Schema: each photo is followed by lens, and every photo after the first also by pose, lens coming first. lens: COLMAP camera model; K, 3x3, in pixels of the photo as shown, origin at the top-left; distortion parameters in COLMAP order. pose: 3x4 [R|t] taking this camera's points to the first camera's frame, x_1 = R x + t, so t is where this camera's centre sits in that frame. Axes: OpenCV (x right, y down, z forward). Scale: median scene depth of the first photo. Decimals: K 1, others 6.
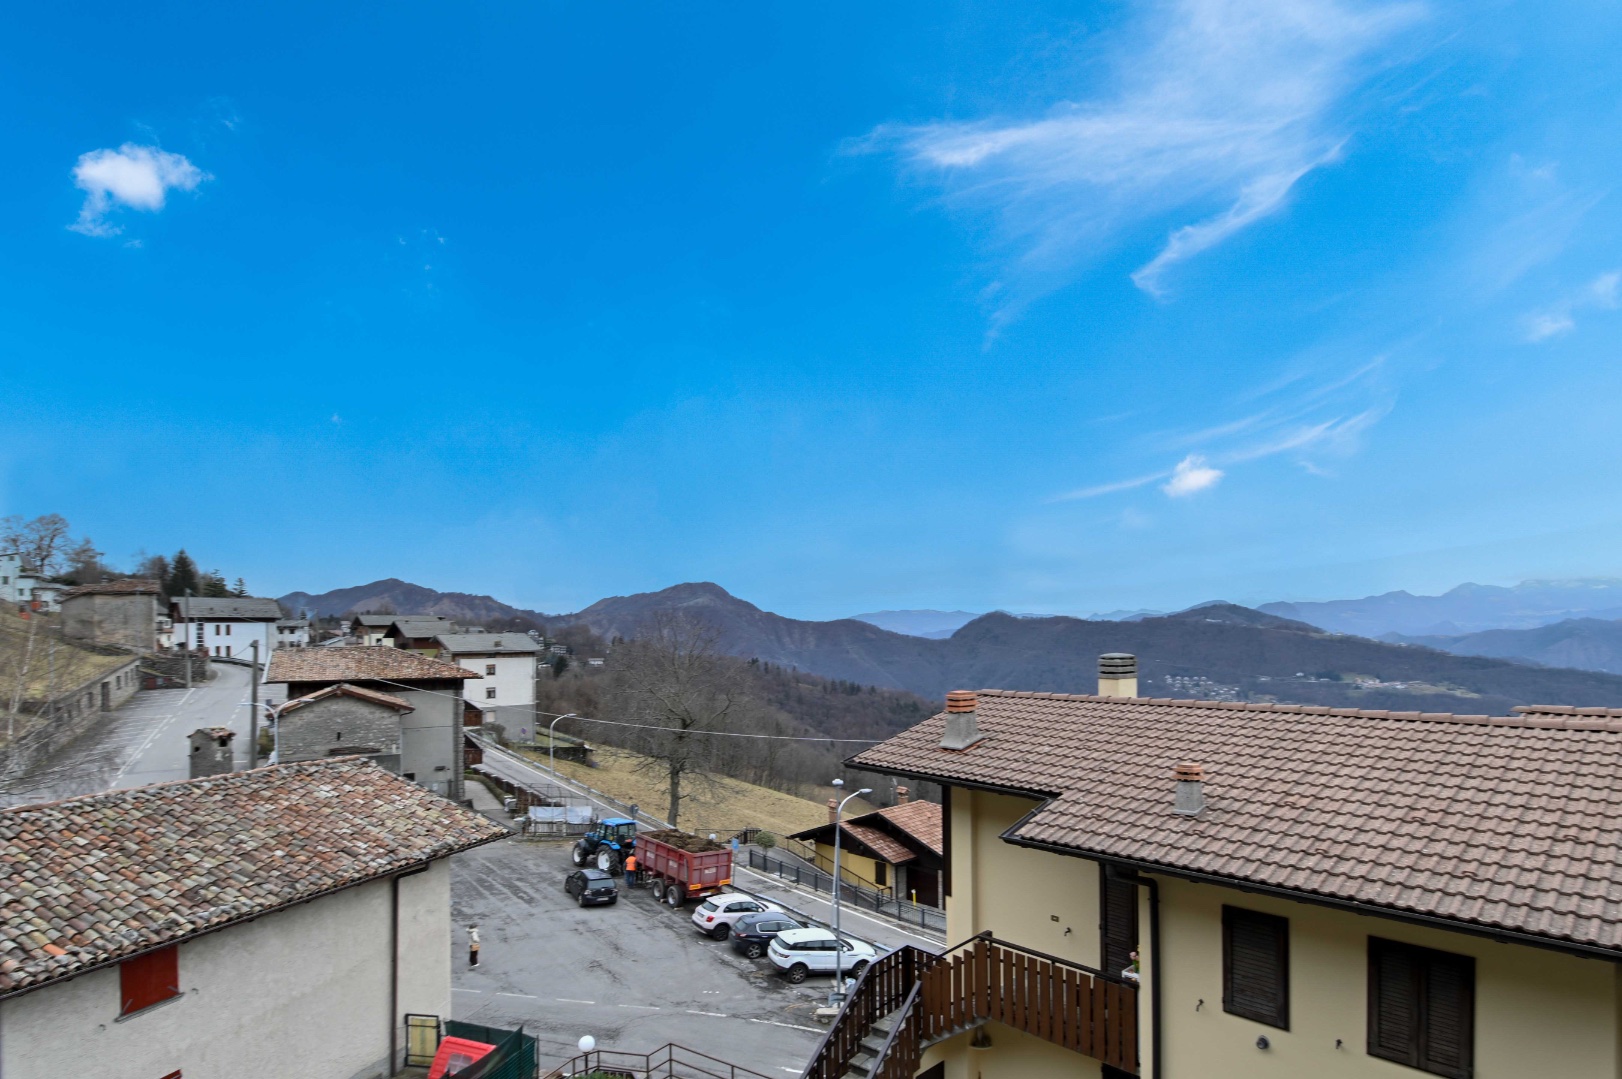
lens RADIAL K [[858.9, 0, 811.5], [0, 858.9, 617.2], [0, 0, 1]] dist [0.004259, -0.020440]
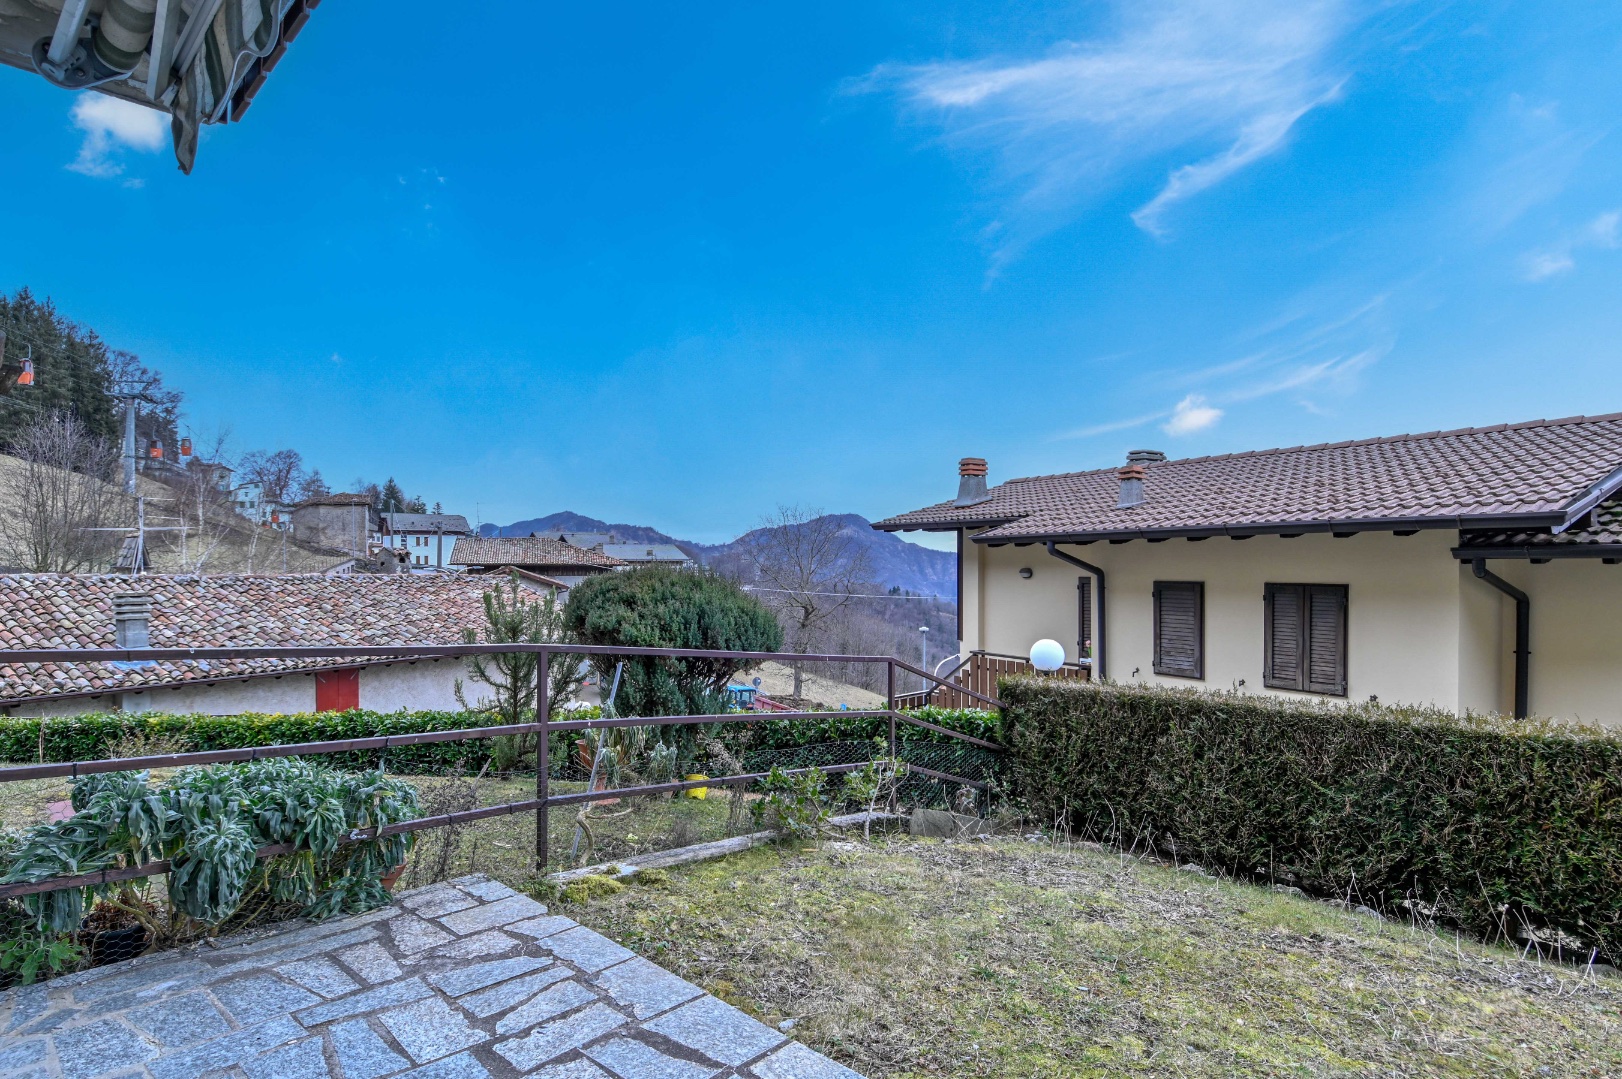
lens RADIAL K [[834.8, 0, 808.1], [0, 834.8, 562.1], [0, 0, 1]] dist [0.003760, -0.017903]
pose [[0.985115, 0.010363, -0.171582, 0.053146], [-0.007434, 0.999816, 0.017702, 0.073009], [0.171734, -0.016163, 0.985011, -0.045251]]
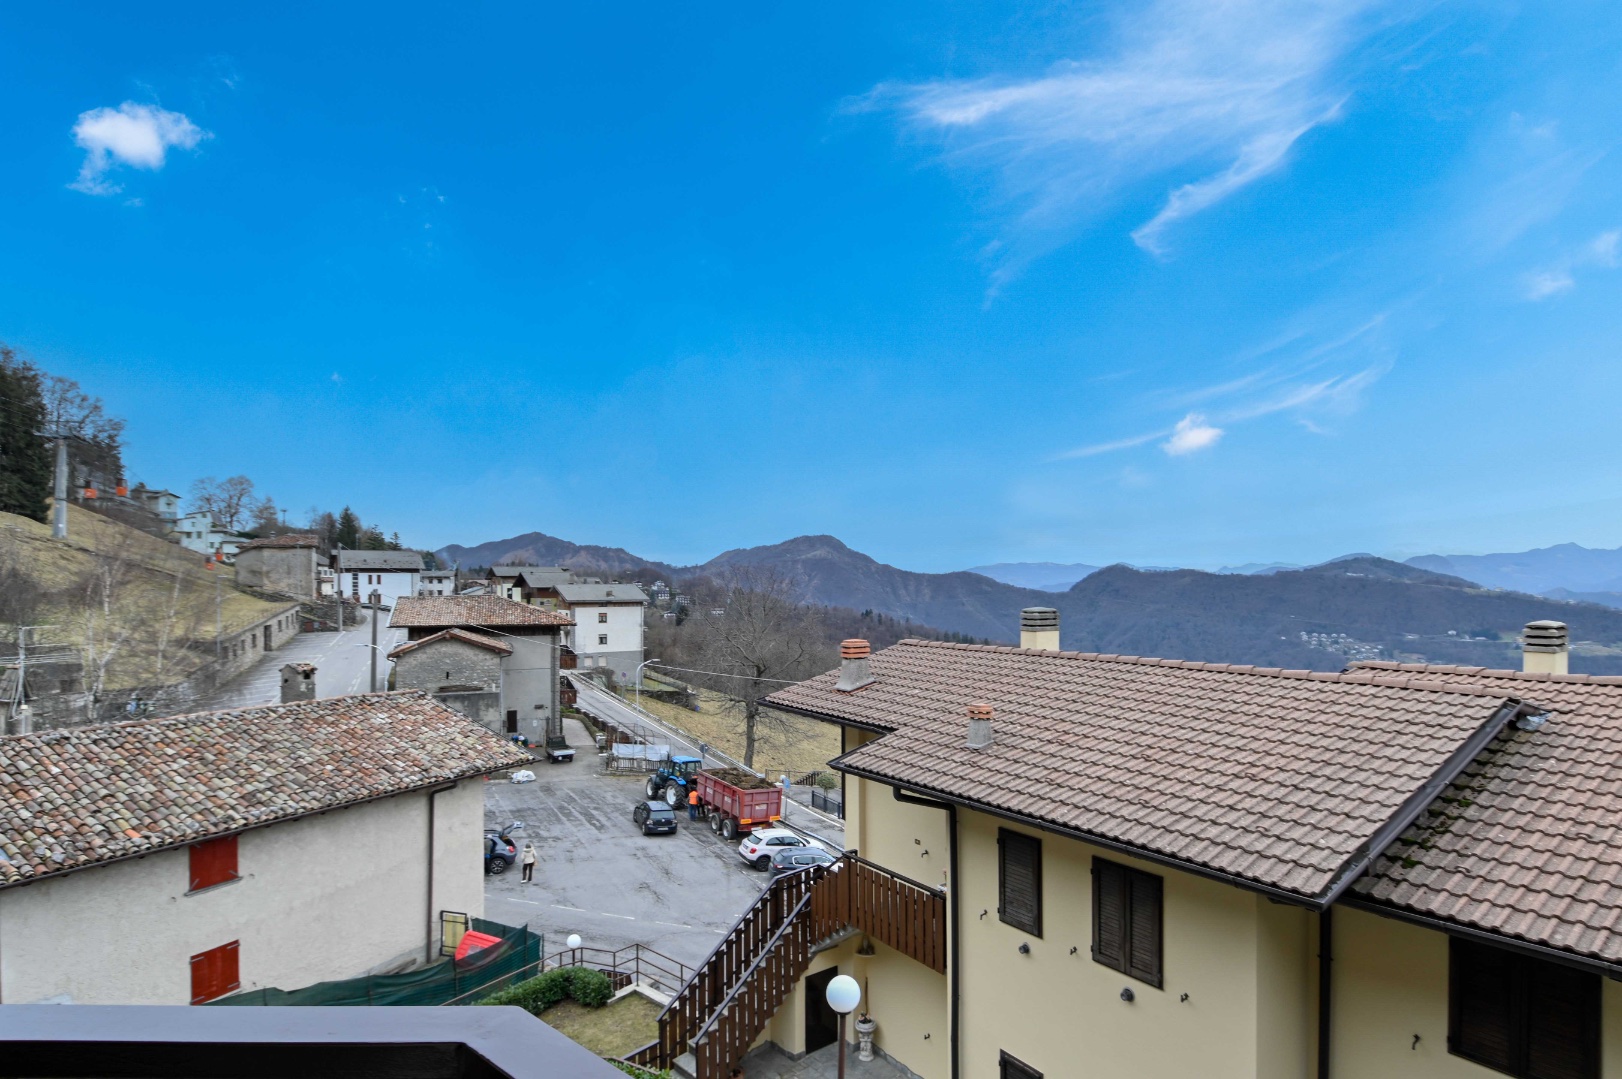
lens RADIAL K [[840.6, 0, 817.2], [0, 840.6, 570.8], [0, 0, 1]] dist [0.006390, -0.018768]
pose [[0.991622, 0.003799, -0.129116, 0.095249], [-0.003593, 0.999992, 0.001832, -0.002195], [0.129122, -0.001353, 0.991628, -0.036252]]
